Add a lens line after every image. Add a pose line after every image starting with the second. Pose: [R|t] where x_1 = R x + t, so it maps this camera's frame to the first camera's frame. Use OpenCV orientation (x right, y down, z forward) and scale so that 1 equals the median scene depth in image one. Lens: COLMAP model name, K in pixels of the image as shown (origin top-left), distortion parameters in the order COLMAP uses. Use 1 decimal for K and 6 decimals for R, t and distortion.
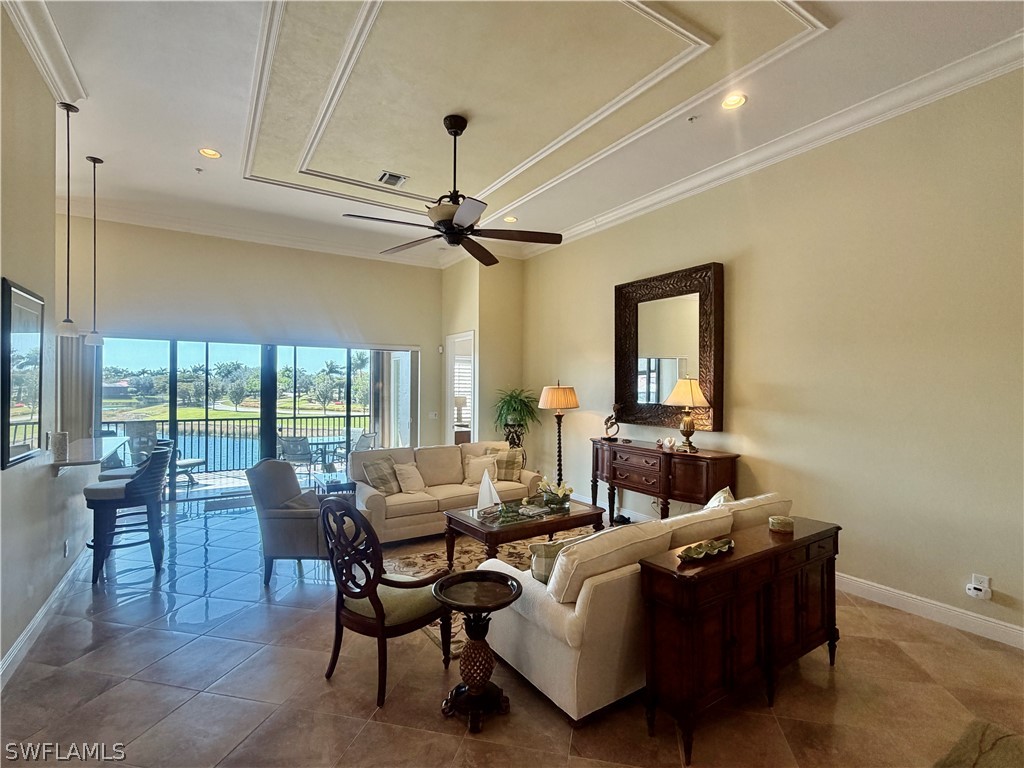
lens RADIAL K [[490.8, 0, 511.8], [0, 490.8, 384.5], [0, 0, 1]] dist [-0.002302, 0.001407]
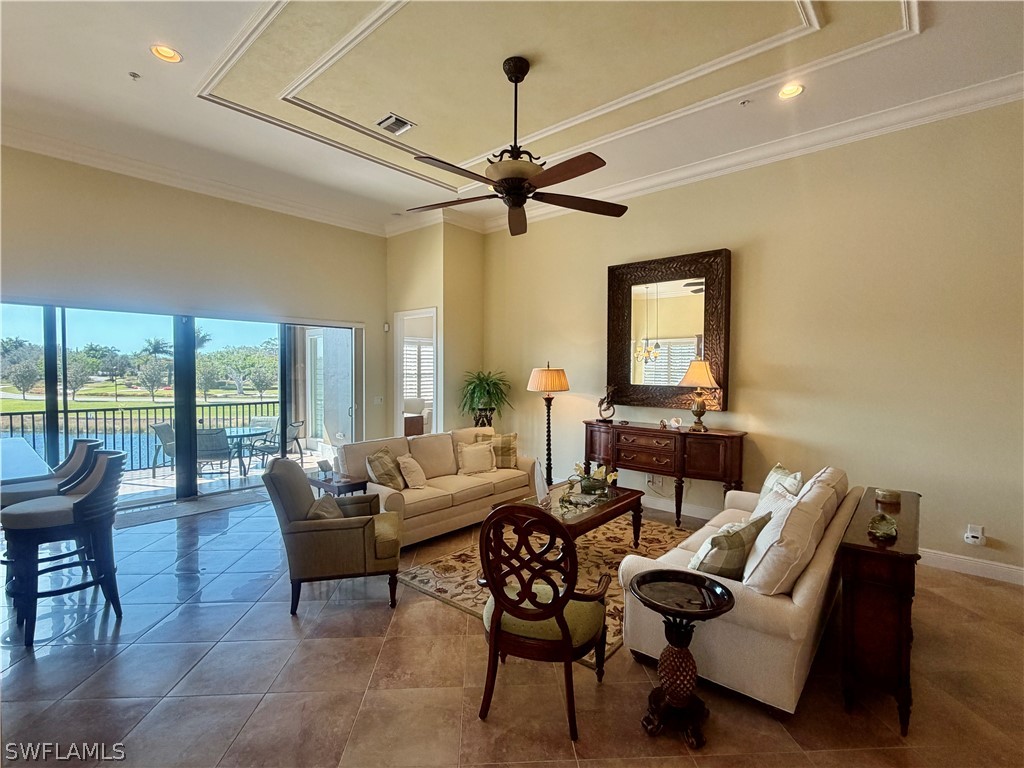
lens RADIAL K [[490.8, 0, 509.7], [0, 490.8, 385.3], [0, 0, 1]] dist [-0.002302, 0.001407]
pose [[0.960793, -0.009241, 0.277114, -0.290619], [-0.001129, 0.999306, 0.037240, 0.001754], [-0.277265, -0.036093, 0.960115, 0.109787]]
